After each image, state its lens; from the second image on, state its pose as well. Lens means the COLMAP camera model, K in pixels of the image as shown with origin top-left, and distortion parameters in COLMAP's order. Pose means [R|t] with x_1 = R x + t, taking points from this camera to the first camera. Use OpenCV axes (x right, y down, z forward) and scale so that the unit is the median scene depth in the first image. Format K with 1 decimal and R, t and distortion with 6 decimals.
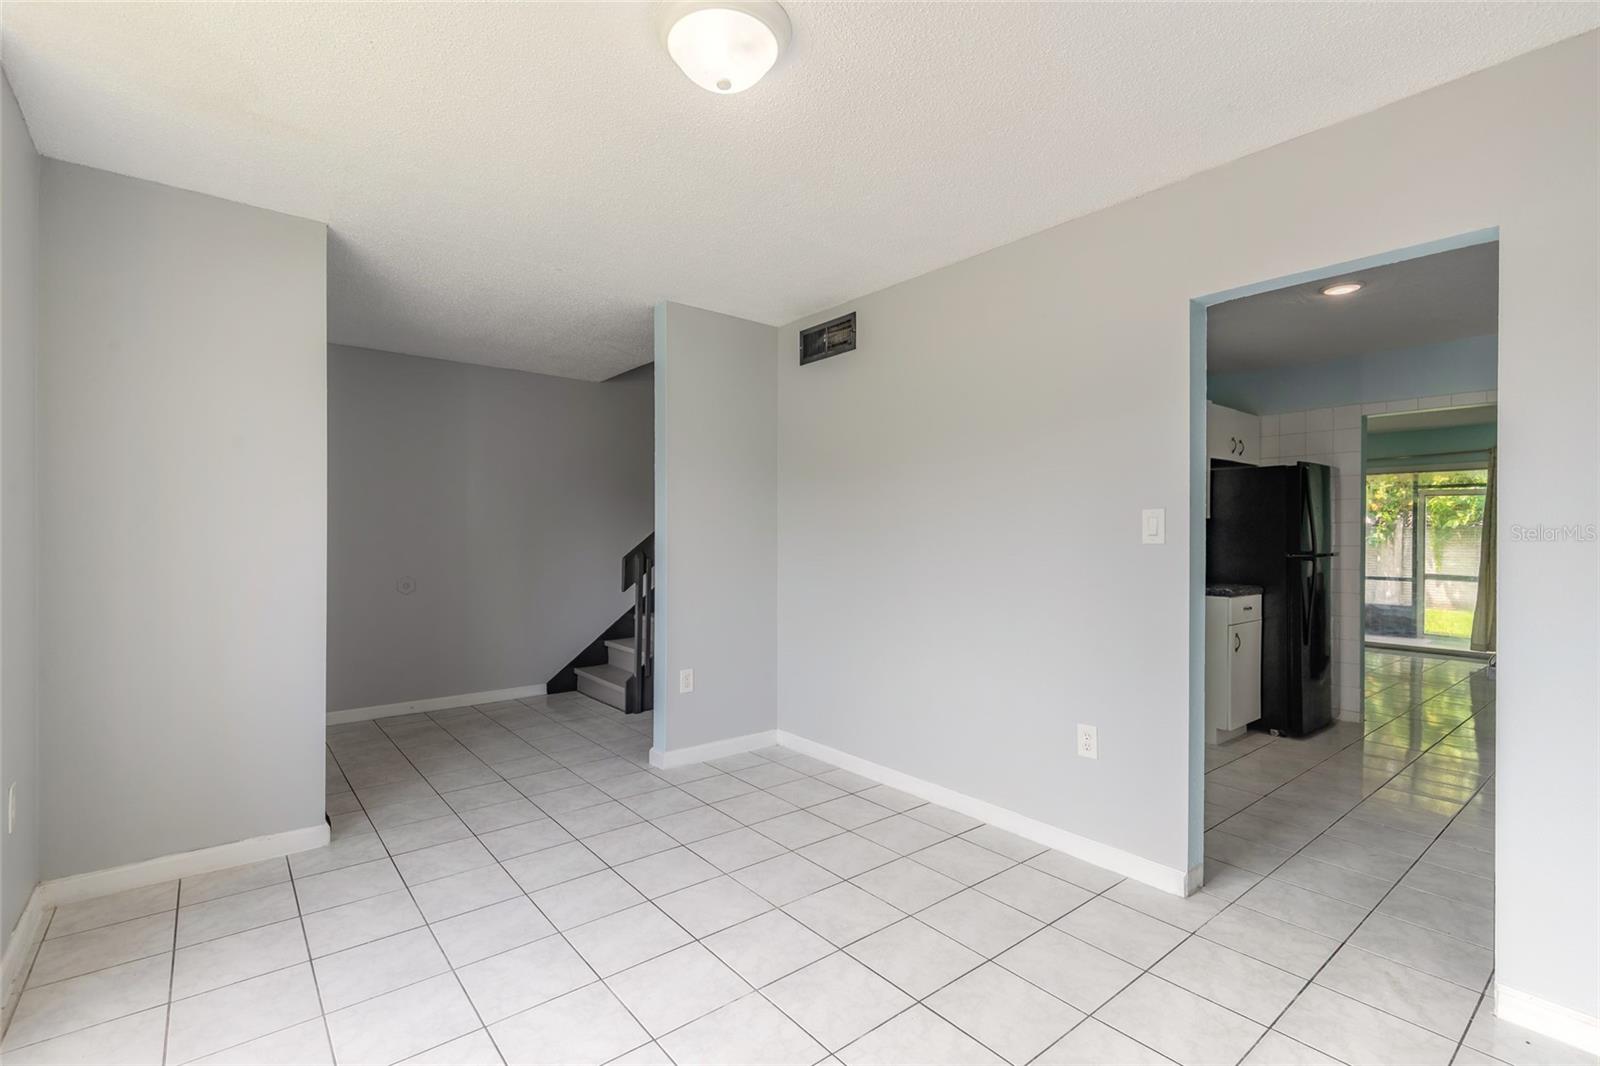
lens RADIAL K [[722.2, 0, 792.3], [0, 722.2, 538.4], [0, 0, 1]] dist [0.002387, 0.000139]
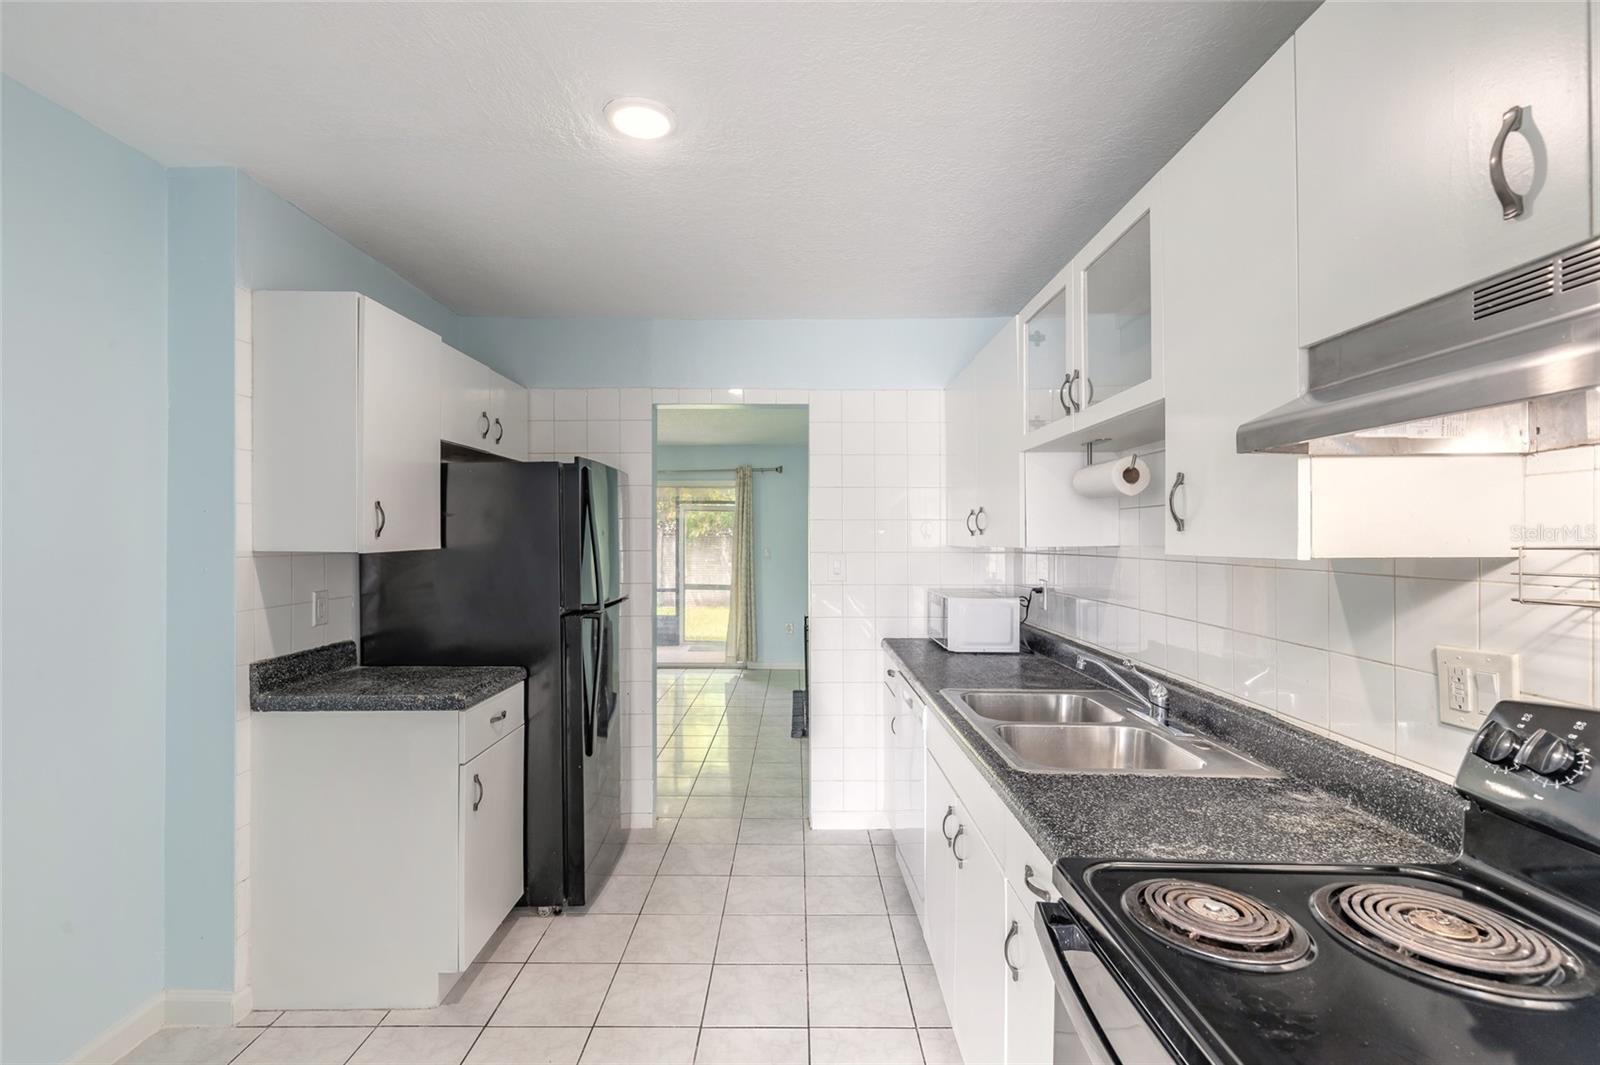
lens RADIAL K [[722.2, 0, 792.3], [0, 722.2, 537.9], [0, 0, 1]] dist [0.002387, 0.000139]
pose [[0.631015, -0.004434, 0.775758, 0.317621], [0.009542, 0.999952, -0.002046, -0.032591], [-0.775712, 0.008694, 0.631027, 0.440908]]
